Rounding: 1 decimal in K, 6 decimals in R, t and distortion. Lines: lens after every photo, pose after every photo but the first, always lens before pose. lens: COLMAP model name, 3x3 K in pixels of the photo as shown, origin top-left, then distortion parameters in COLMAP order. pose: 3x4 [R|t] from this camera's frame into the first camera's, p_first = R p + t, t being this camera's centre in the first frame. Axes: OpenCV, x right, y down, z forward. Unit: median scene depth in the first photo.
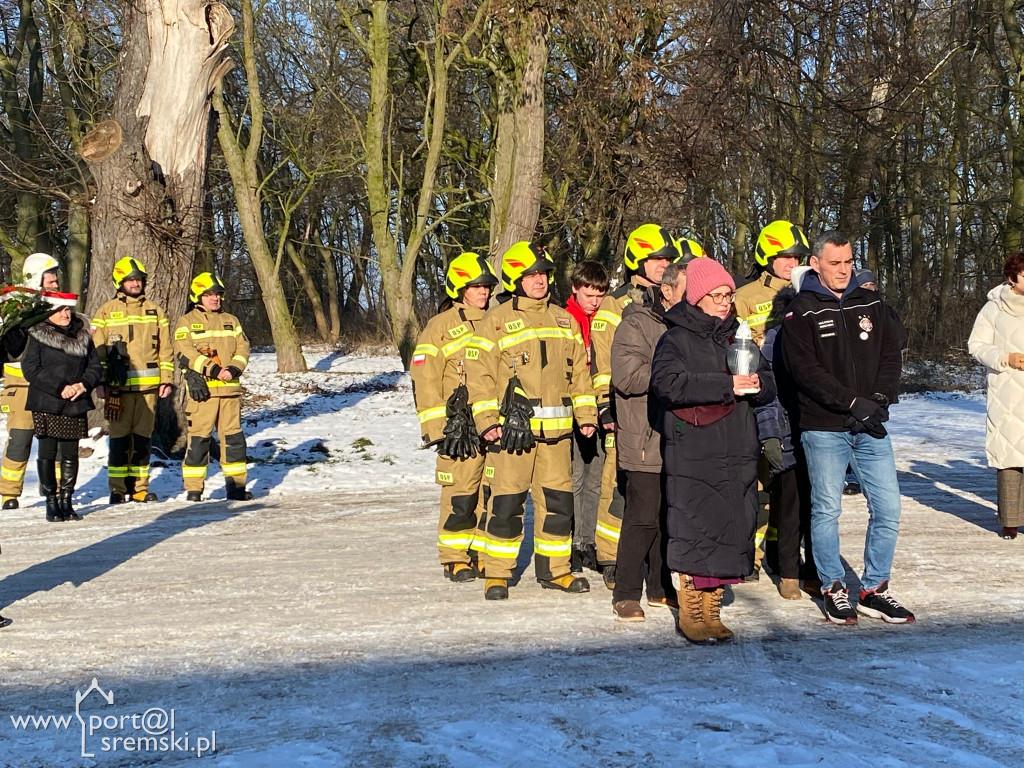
lens RADIAL K [[1790.5, 0, 510.8], [0, 1790.5, 363.4], [0, 0, 1]] dist [0.318311, -1.389079]
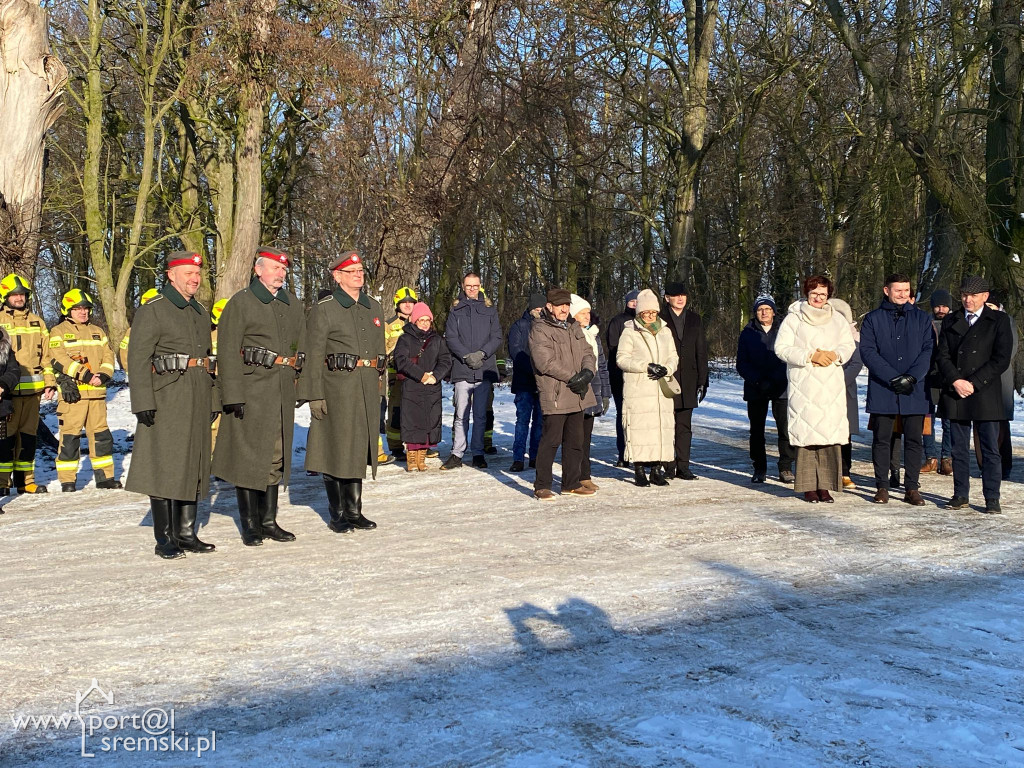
lens RADIAL K [[1327.8, 0, 489.4], [0, 1327.8, 379.4], [0, 0, 1]] dist [0.162516, -0.418292]
pose [[0.967781, -0.012675, 0.251475, -0.135107], [0.008955, 0.999833, 0.015934, -0.004587], [-0.251635, -0.013169, 0.967733, 0.120608]]
